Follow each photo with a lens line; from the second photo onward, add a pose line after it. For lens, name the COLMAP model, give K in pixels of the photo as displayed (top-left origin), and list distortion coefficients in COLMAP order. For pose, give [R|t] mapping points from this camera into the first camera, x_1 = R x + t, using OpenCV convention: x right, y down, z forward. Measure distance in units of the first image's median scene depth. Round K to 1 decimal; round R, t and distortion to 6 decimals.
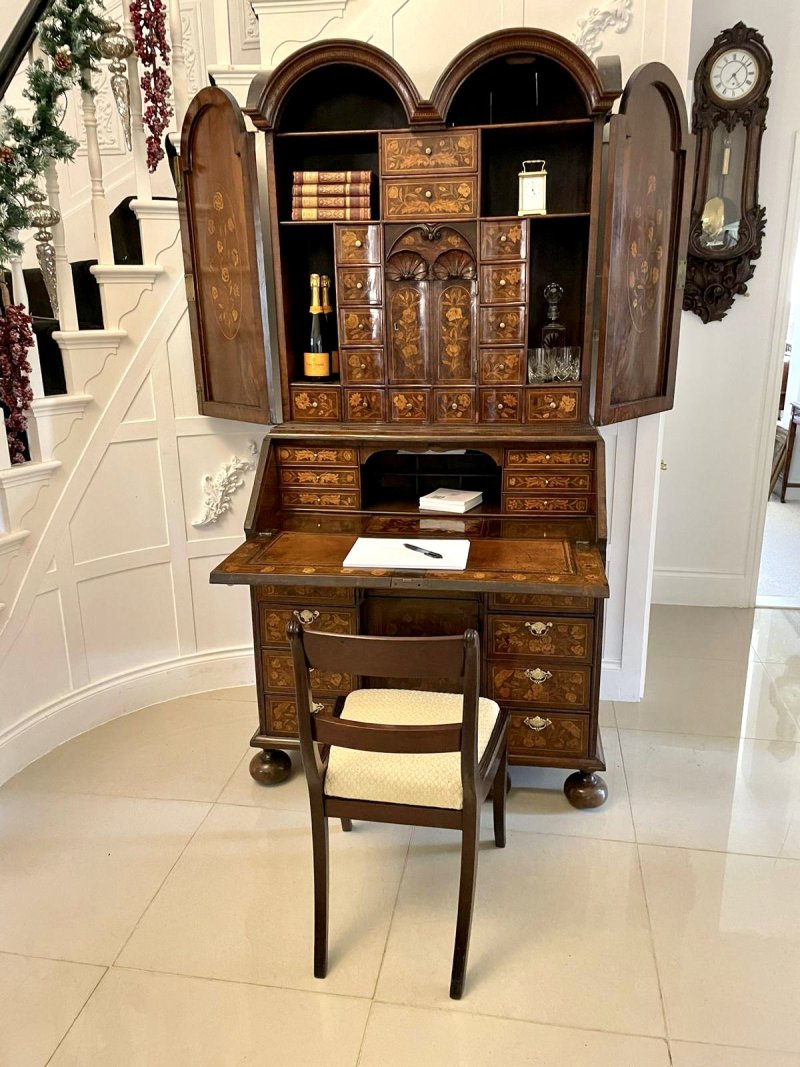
lens RADIAL K [[812.9, 0, 400.7], [0, 812.9, 526.6], [0, 0, 1]] dist [0.089438, -0.121137]
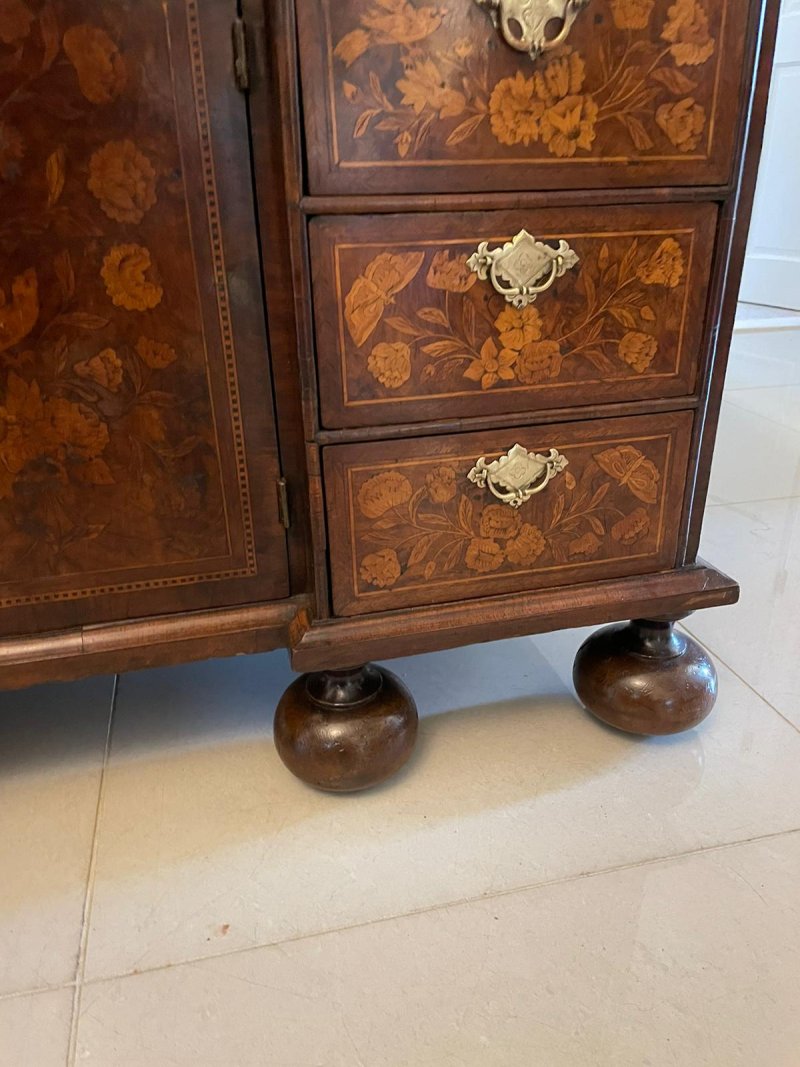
lens RADIAL K [[817.7, 0, 410.8], [0, 817.7, 545.0], [0, 0, 1]] dist [0.092960, -0.126195]
pose [[0.913914, -0.158597, 0.373643, 0.034178], [0.103766, 0.981208, 0.162679, 0.209313], [-0.392422, -0.109903, 0.913196, 0.749236]]
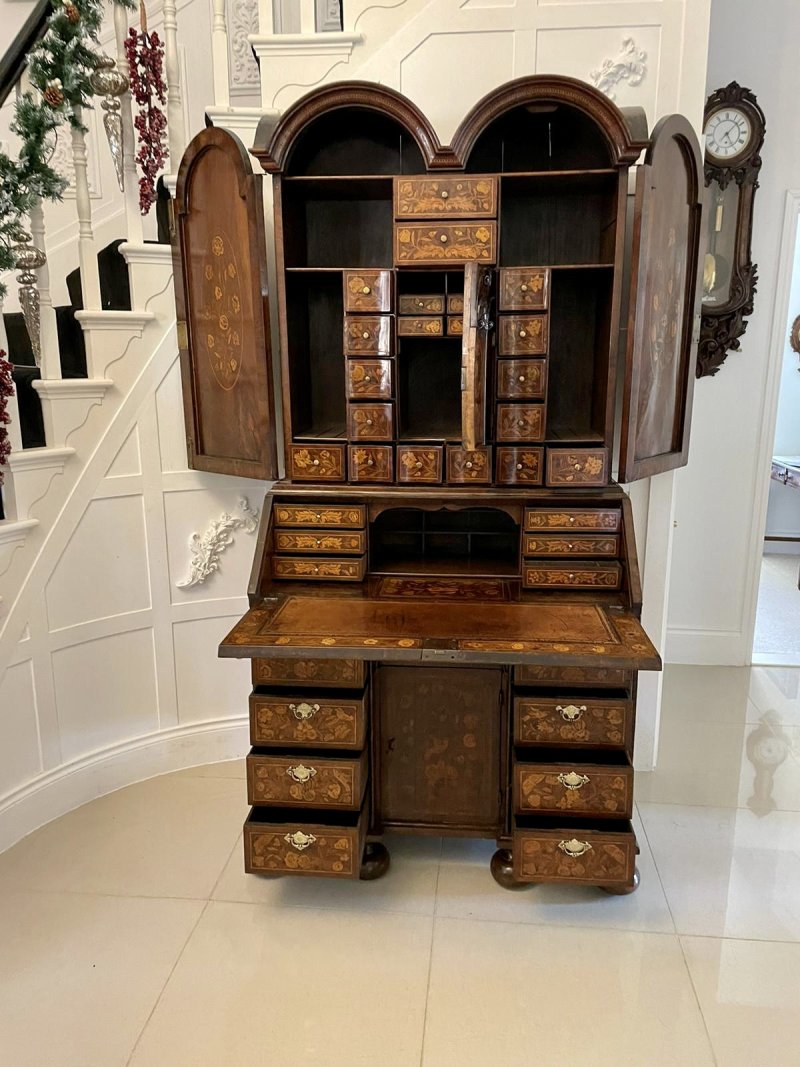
lens RADIAL K [[813.5, 0, 397.3], [0, 813.5, 528.2], [0, 0, 1]] dist [0.094316, -0.130191]
pose [[0.998084, -0.001413, 0.061862, -0.077009], [0.004991, 0.998320, -0.057717, -0.016294], [-0.061677, 0.057916, 0.996414, 0.066157]]
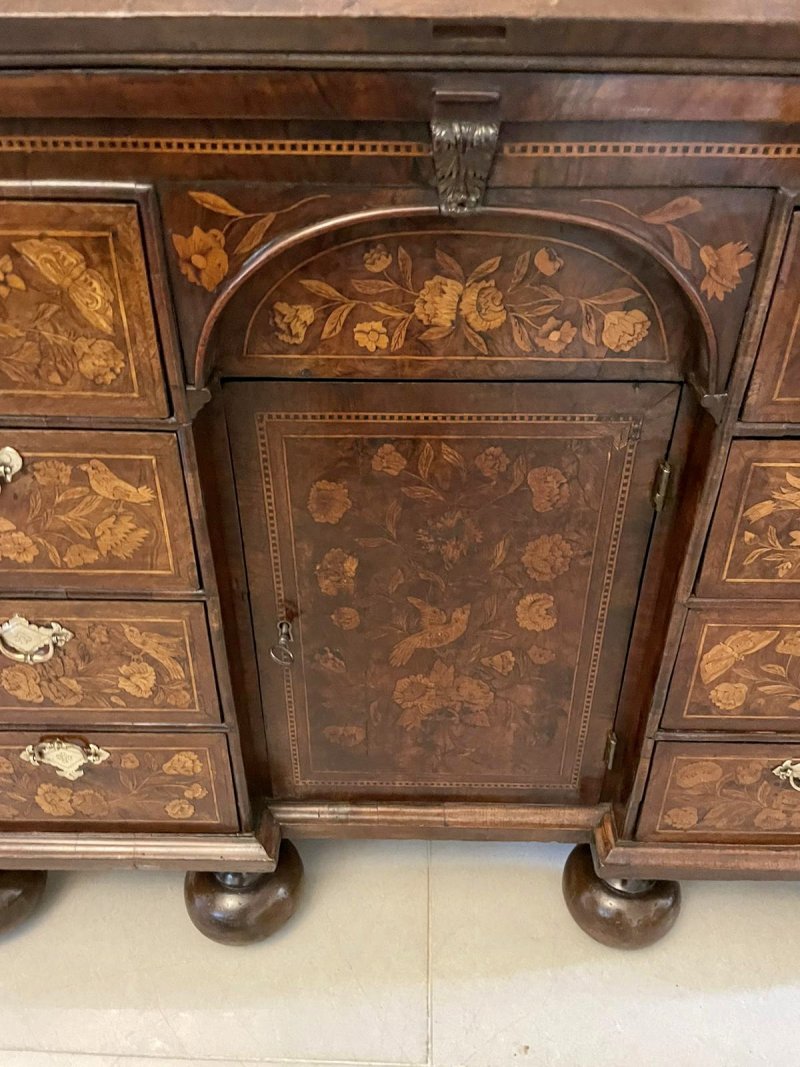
lens RADIAL K [[815.1, 0, 399.5], [0, 815.1, 545.3], [0, 0, 1]] dist [0.092821, -0.131781]
pose [[0.990459, -0.059478, 0.124315, -0.021867], [0.017985, 0.950141, 0.311301, 0.055935], [-0.136632, -0.306094, 0.942145, 0.730336]]
